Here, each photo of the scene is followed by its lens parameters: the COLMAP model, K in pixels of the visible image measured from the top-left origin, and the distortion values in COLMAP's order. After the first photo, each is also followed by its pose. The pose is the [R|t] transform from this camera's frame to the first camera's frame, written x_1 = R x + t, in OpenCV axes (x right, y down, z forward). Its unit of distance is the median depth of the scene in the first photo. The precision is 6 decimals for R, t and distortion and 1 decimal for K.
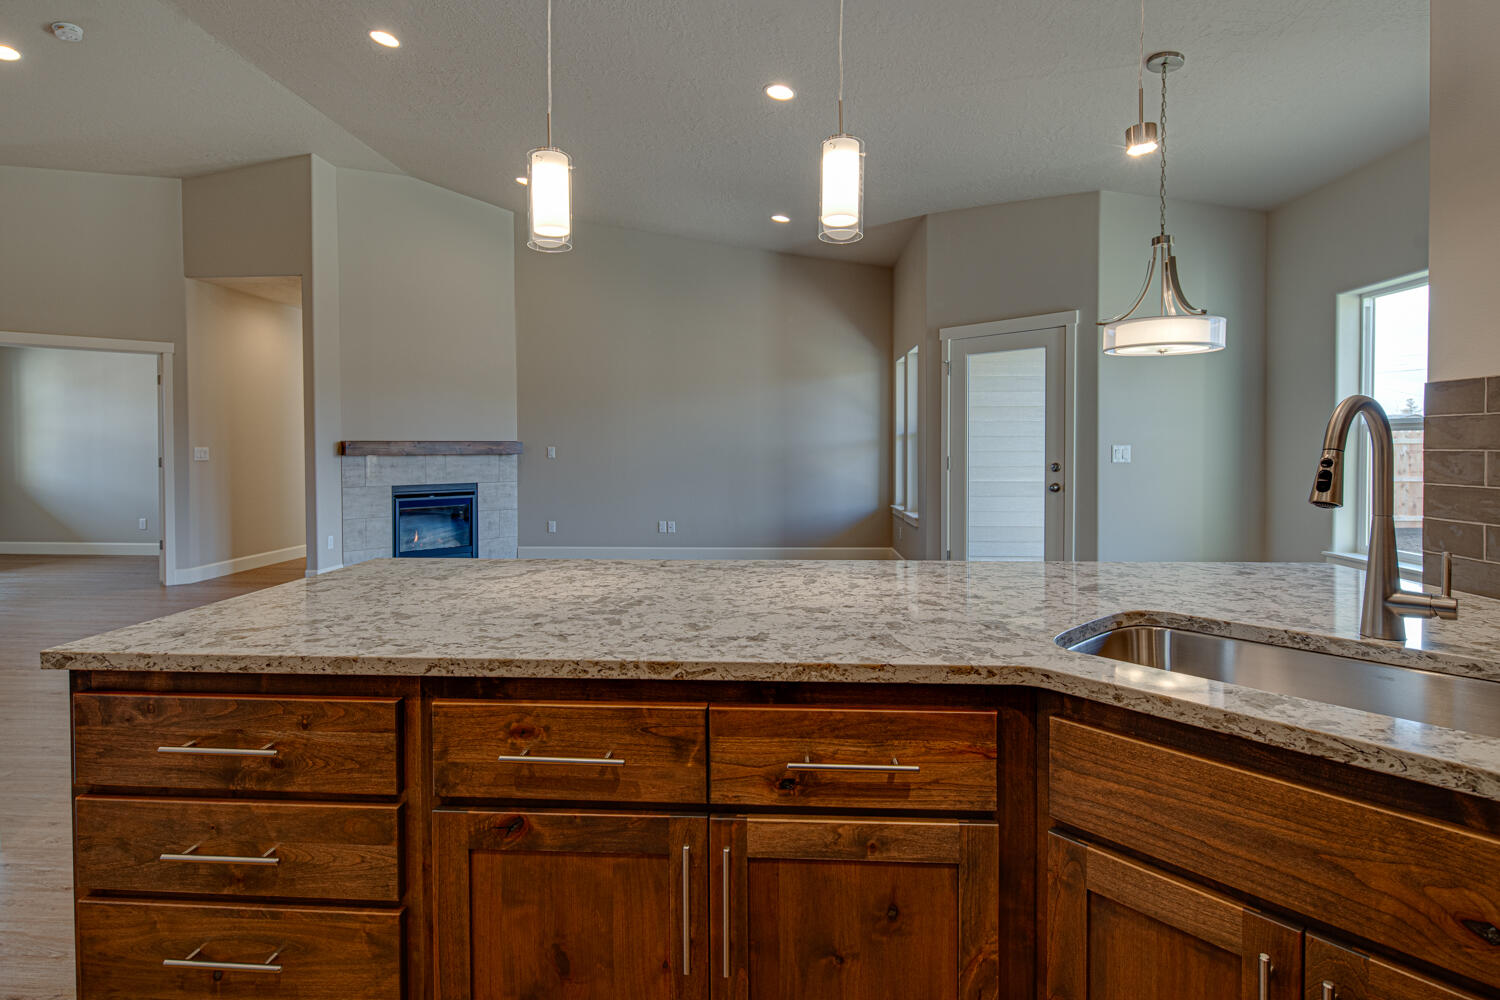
lens RADIAL K [[739.8, 0, 741.7], [0, 739.8, 457.3], [0, 0, 1]] dist [0.003549, -0.006336]
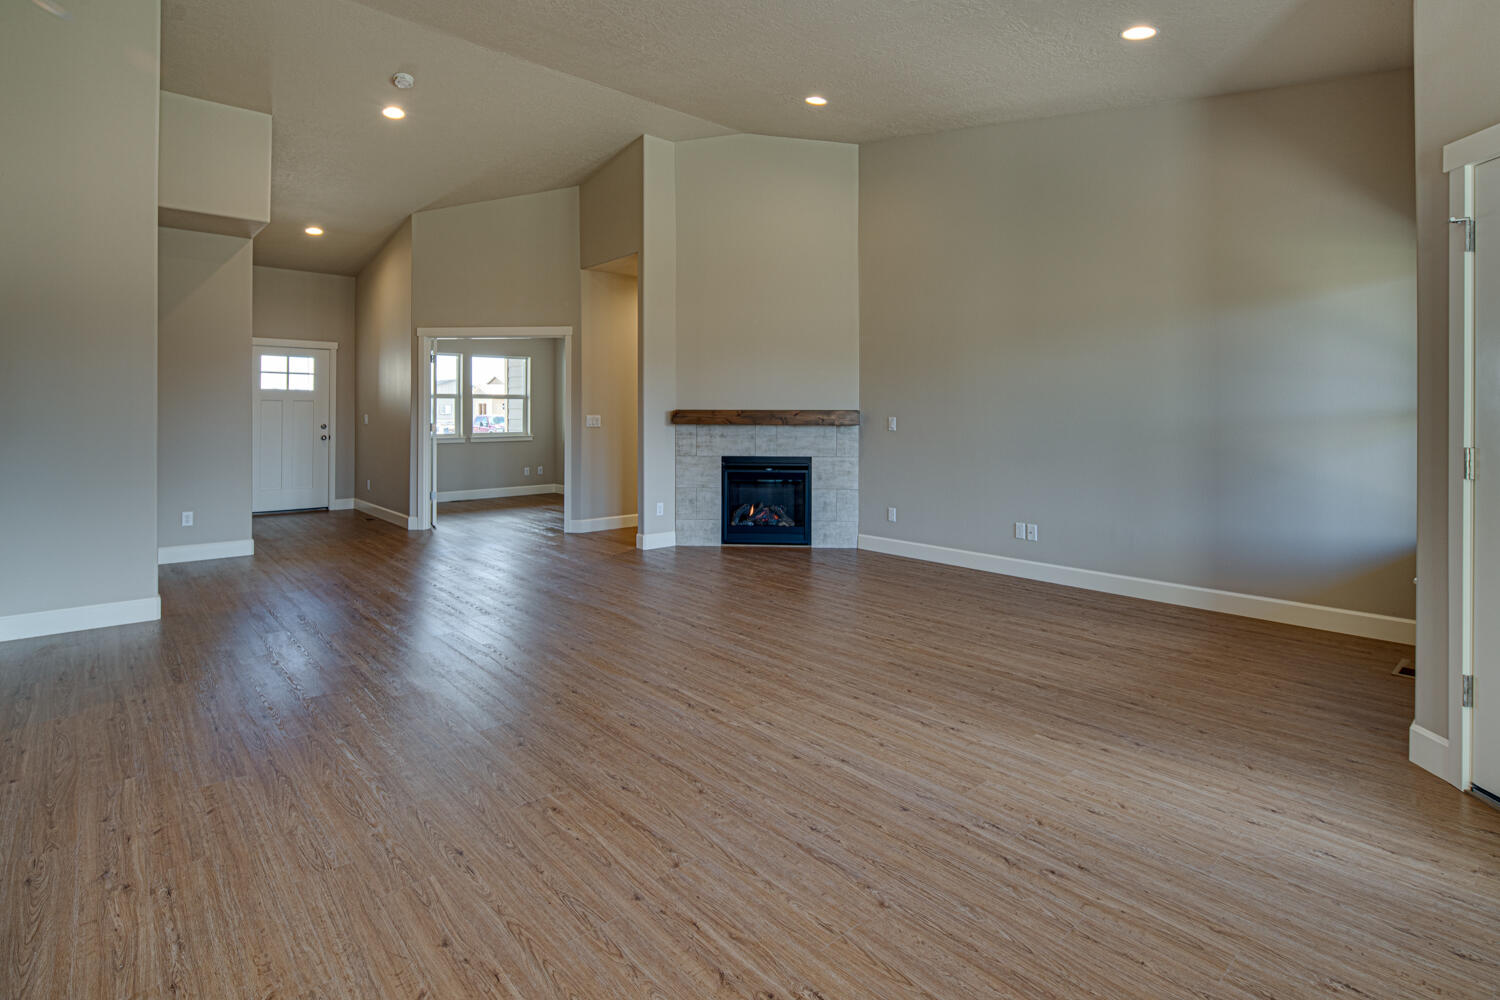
lens RADIAL K [[738.4, 0, 750.3], [0, 738.4, 411.6], [0, 0, 1]] dist [0.001086, -0.000469]
pose [[0.706856, 0.002387, -0.707354, 1.605710], [-0.017169, 0.999758, -0.013784, -0.049192], [0.707149, 0.021888, 0.706725, 2.312838]]
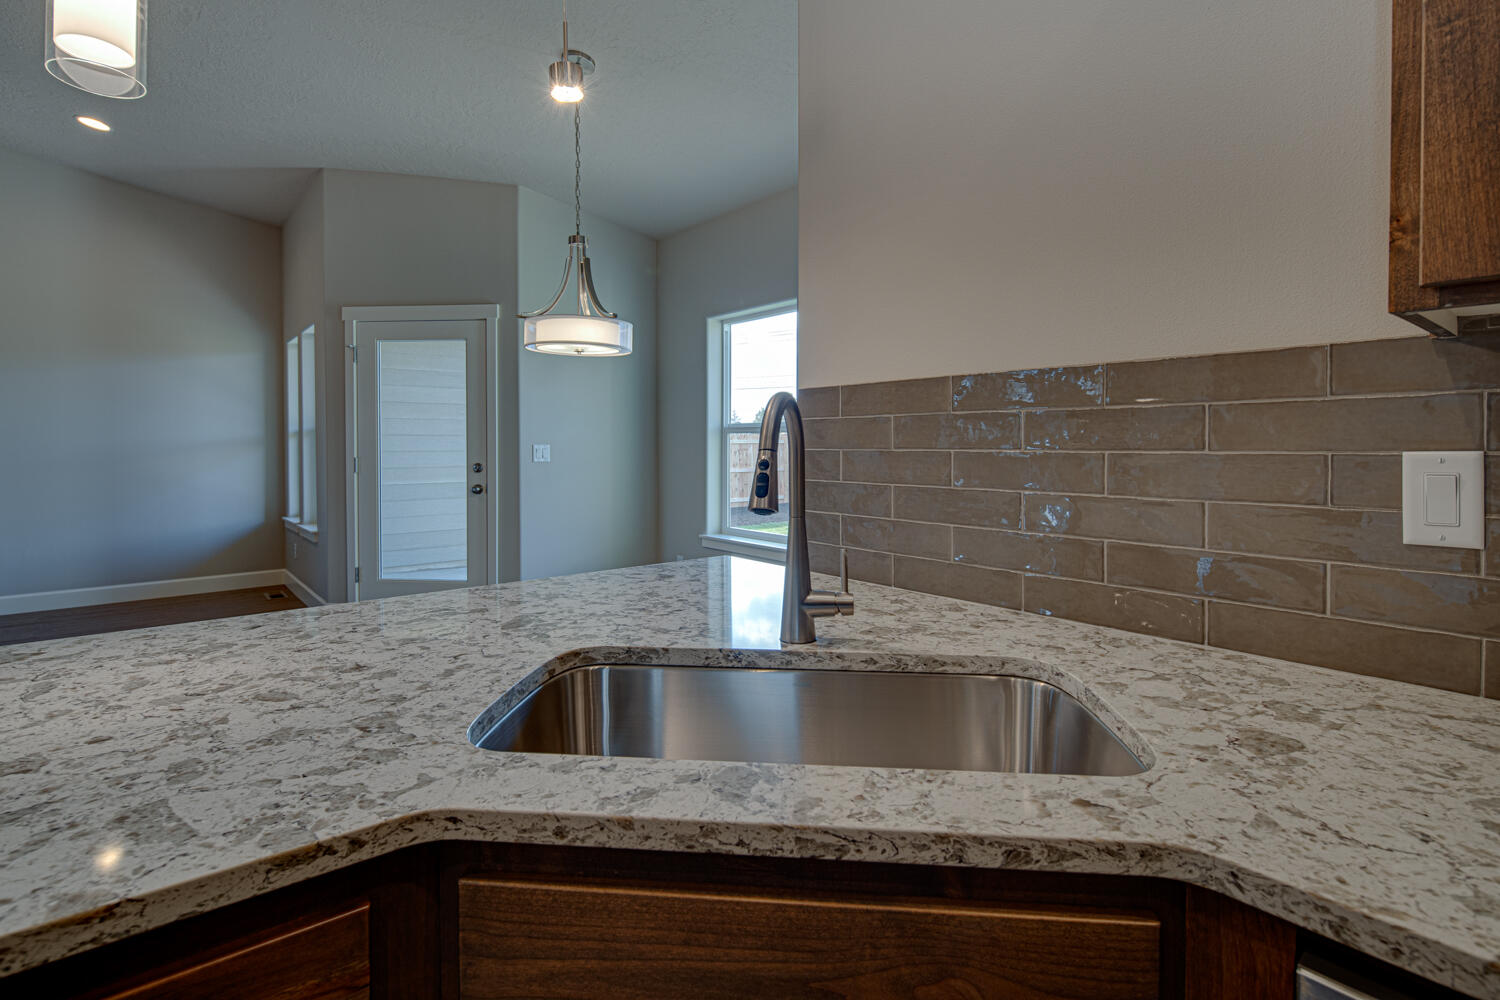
lens RADIAL K [[739.8, 0, 741.7], [0, 739.8, 457.3], [0, 0, 1]] dist [0.003549, -0.006336]
pose [[0.737205, -0.010751, 0.675583, 0.132791], [0.009992, 0.999938, 0.005010, -0.005229], [-0.675595, 0.003056, 0.737267, 0.288432]]
